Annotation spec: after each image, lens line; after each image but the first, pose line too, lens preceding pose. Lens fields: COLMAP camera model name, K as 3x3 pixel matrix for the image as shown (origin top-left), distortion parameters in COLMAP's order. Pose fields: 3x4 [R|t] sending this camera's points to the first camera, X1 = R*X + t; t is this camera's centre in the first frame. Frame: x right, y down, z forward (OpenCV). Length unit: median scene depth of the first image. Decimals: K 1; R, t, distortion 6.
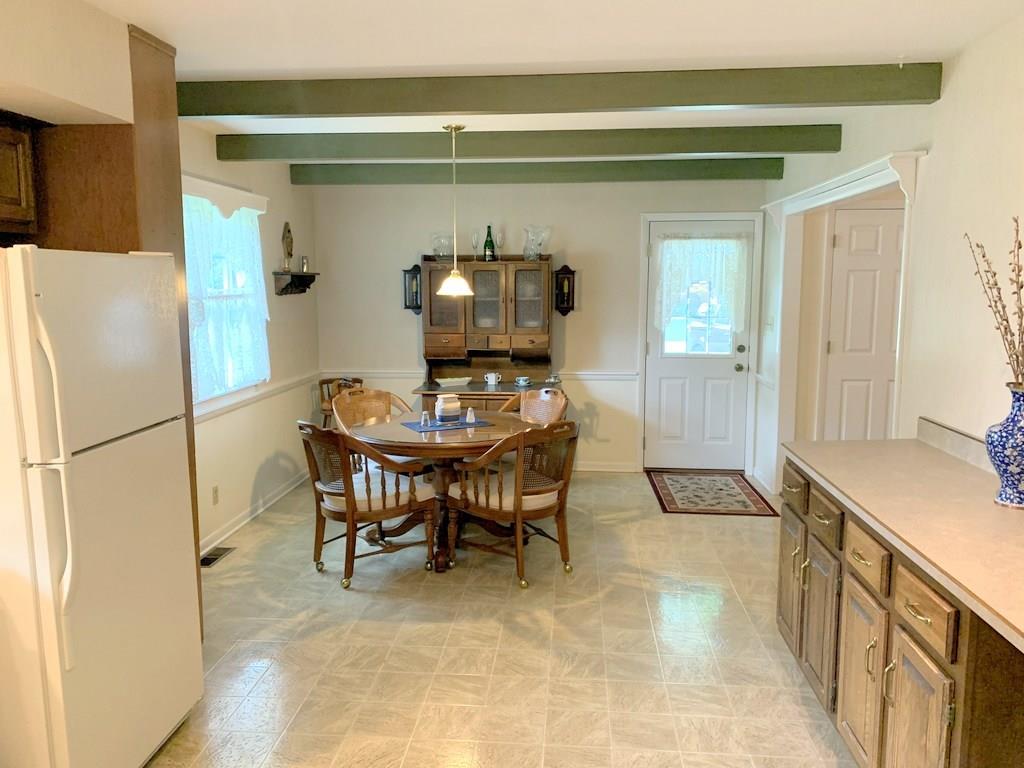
lens RADIAL K [[782.6, 0, 512.4], [0, 782.6, 373.2], [0, 0, 1]] dist [0.066010, -0.076541]
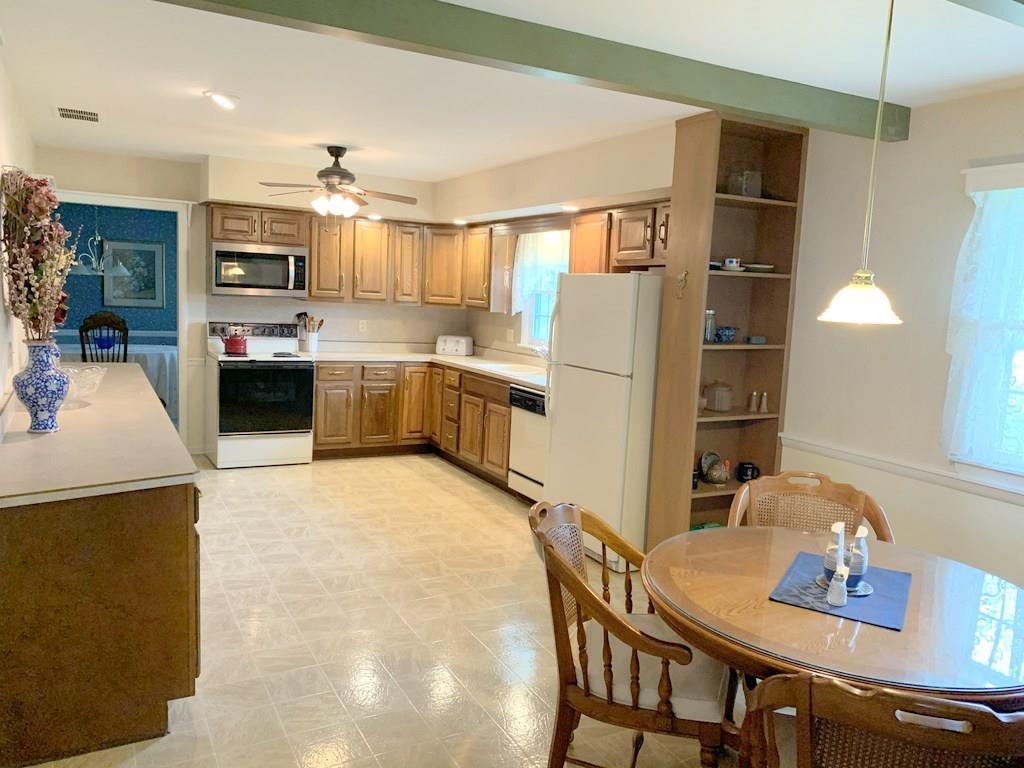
lens RADIAL K [[782.6, 0, 508.7], [0, 782.6, 378.2], [0, 0, 1]] dist [0.066010, -0.076541]
pose [[-0.840303, 0.016096, -0.541878, 0.363649], [-0.116195, 0.970982, 0.209027, -0.170729], [0.529519, 0.238609, -0.814049, 1.537516]]
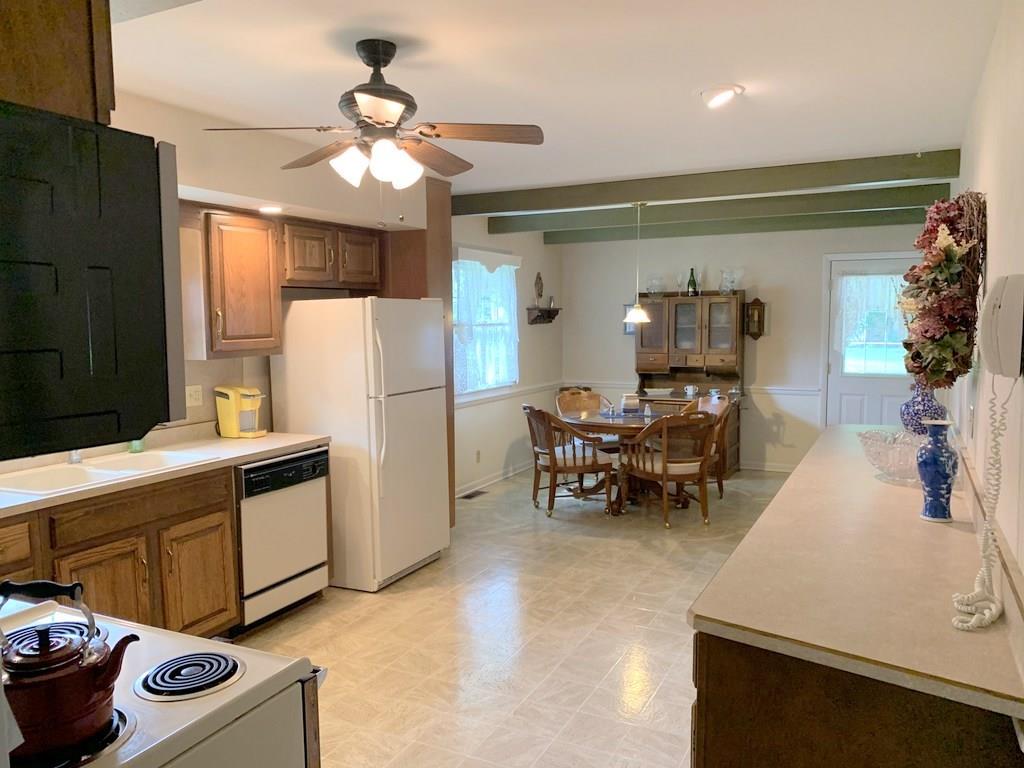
lens RADIAL K [[782.6, 0, 499.7], [0, 782.6, 386.8], [0, 0, 1]] dist [0.066010, -0.076541]
pose [[0.920105, 0.027732, -0.390688, 0.230495], [-0.038276, 0.999082, -0.019226, 0.047279], [0.389797, 0.032644, 0.920322, -0.347130]]
